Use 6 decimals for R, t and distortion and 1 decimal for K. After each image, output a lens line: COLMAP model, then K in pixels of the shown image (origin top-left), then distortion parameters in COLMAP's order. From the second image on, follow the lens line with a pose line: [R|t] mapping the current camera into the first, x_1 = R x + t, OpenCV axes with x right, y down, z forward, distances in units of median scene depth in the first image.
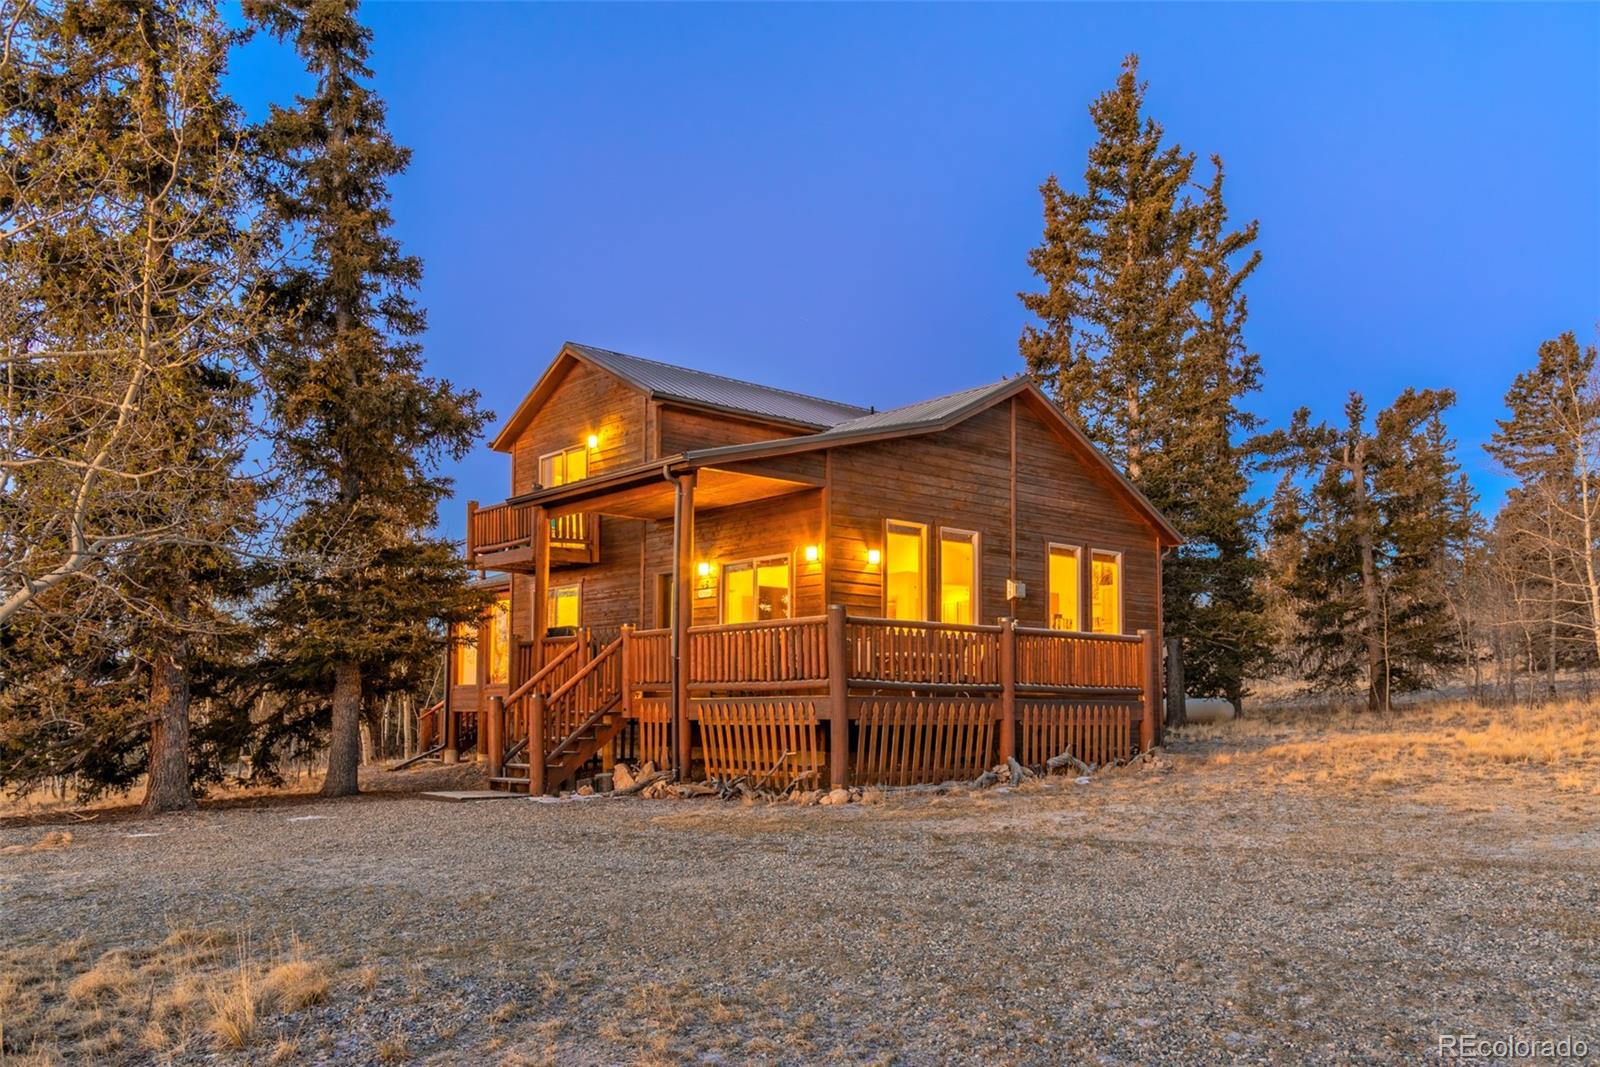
lens RADIAL K [[1300.2, 0, 799.8], [0, 1300.2, 535.7], [0, 0, 1]] dist [0.004176, 0.002057]
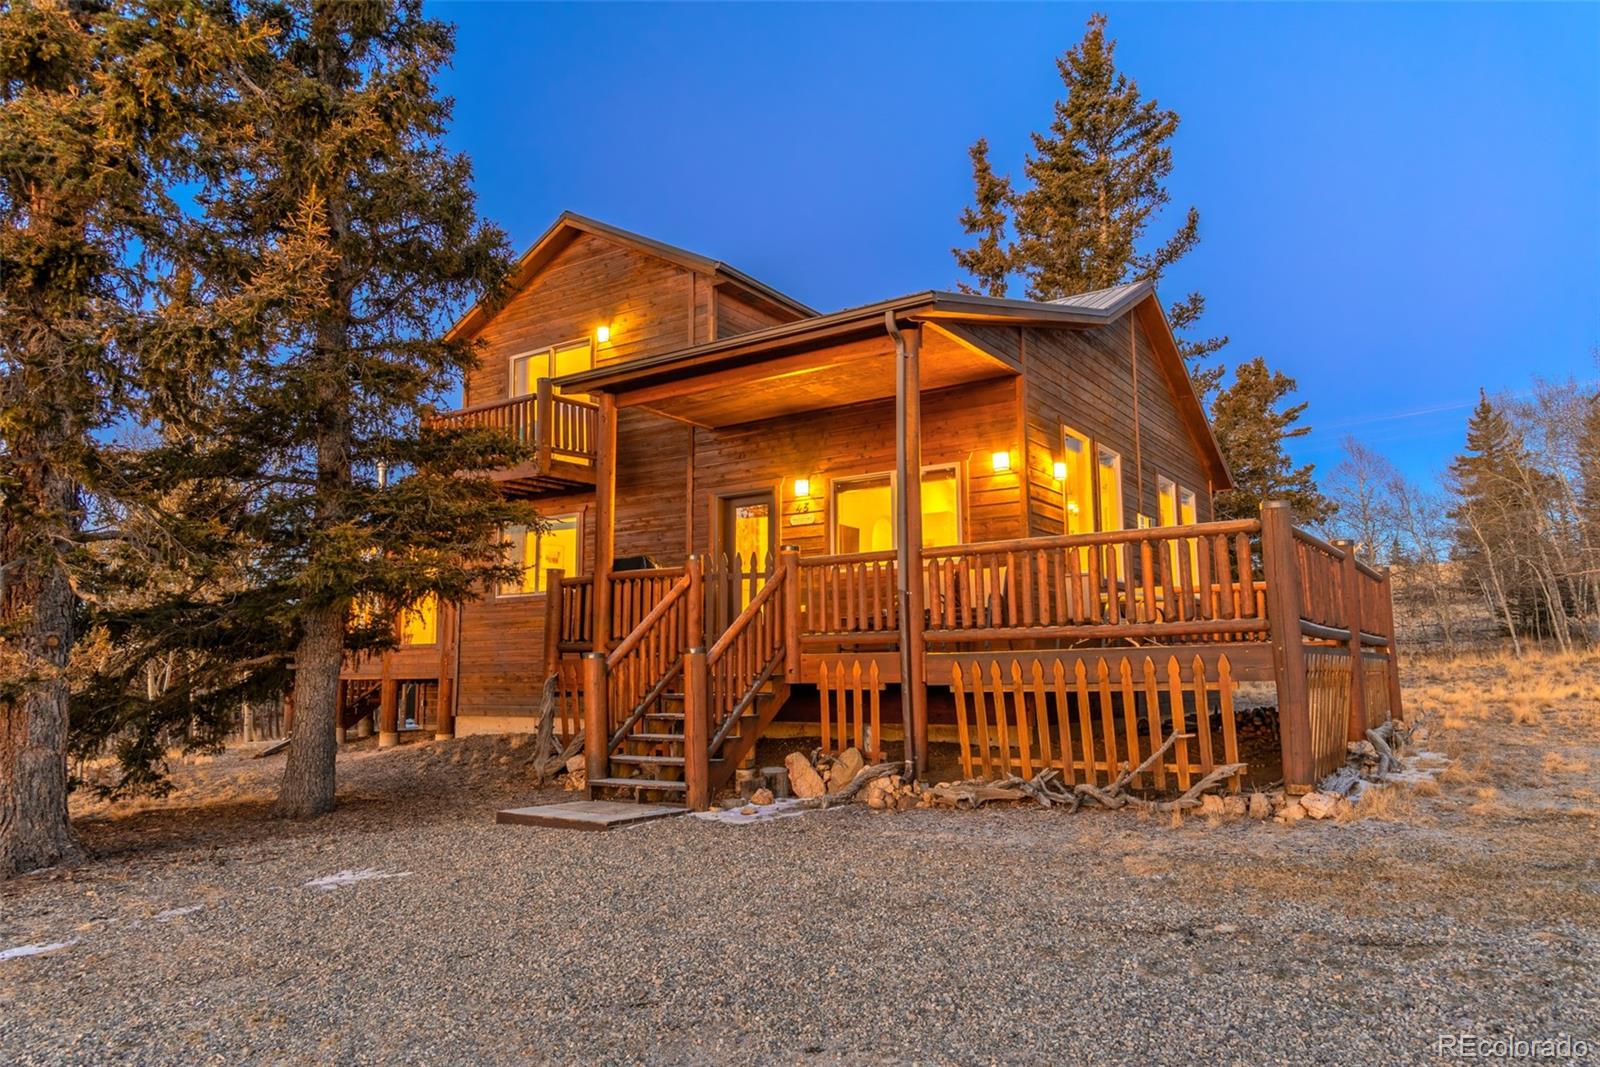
lens RADIAL K [[1087.6, 0, 808.2], [0, 1087.6, 471.9], [0, 0, 1]] dist [0.007783, -0.002143]
pose [[0.965061, 0.038439, 0.259191, -0.261672], [-0.024799, 0.998140, -0.055692, 0.057433], [-0.260850, 0.047319, 0.964219, 0.416845]]
